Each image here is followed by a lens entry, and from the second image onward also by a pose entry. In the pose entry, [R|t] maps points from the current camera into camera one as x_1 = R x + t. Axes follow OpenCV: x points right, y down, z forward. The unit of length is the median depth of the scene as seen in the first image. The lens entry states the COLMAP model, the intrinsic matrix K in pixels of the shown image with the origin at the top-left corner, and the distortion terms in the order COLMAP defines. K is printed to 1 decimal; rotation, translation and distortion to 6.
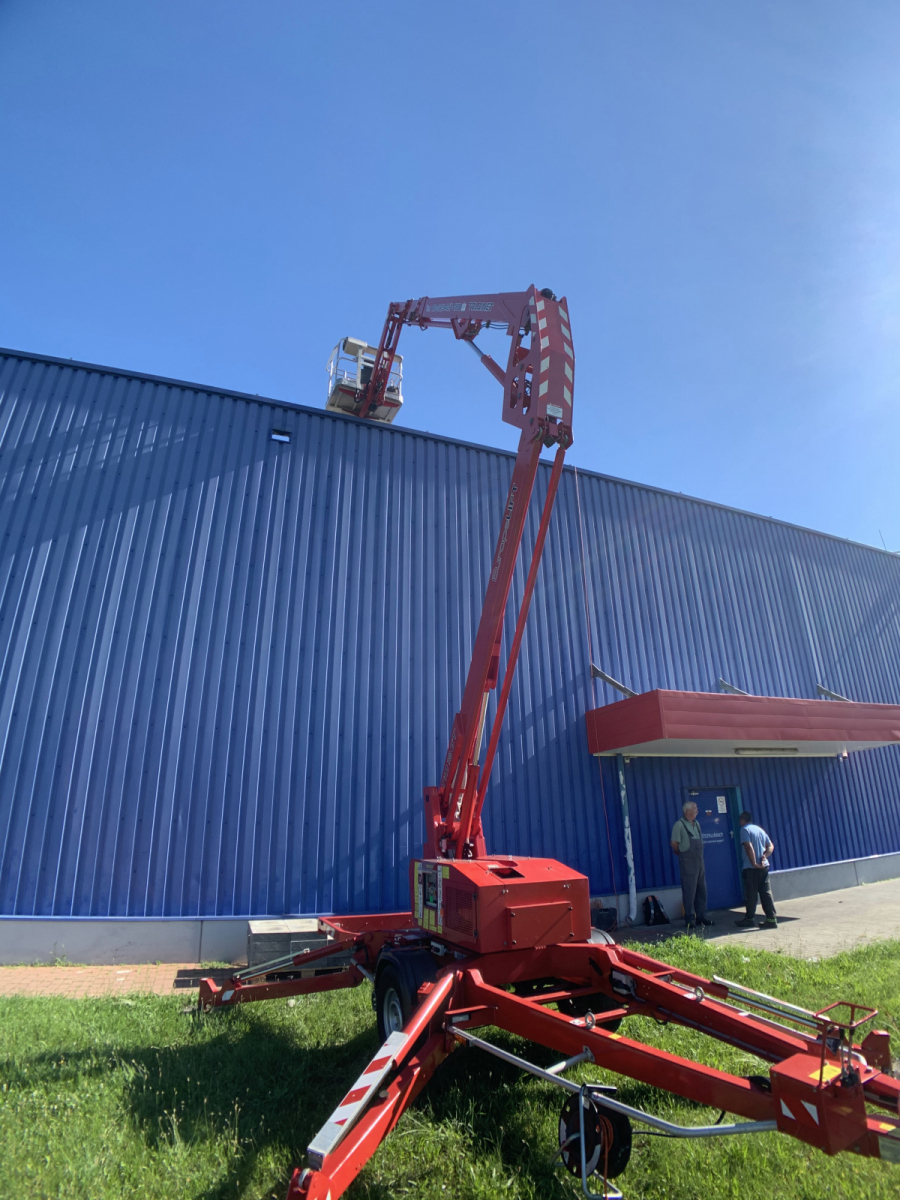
lens RADIAL K [[606.4, 0, 463.9], [0, 606.4, 599.3], [0, 0, 1]] dist [-0.108785, 0.001373]
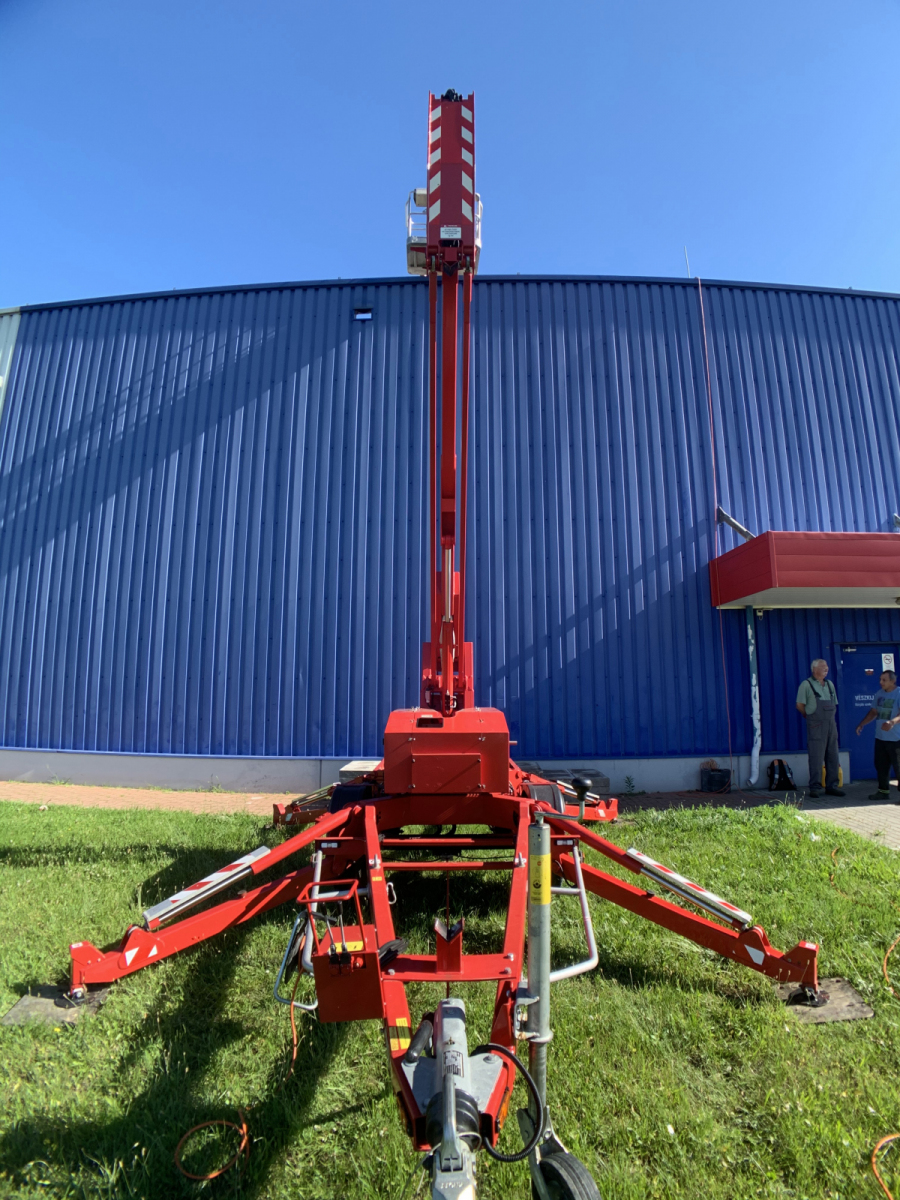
lens RADIAL K [[606.4, 0, 463.9], [0, 606.4, 599.3], [0, 0, 1]] dist [-0.108785, 0.001373]
pose [[0.918168, -0.040074, -0.394159, 0.248594], [0.127144, 0.972054, 0.197345, 0.023290], [0.375236, -0.231311, 0.897604, 0.056887]]
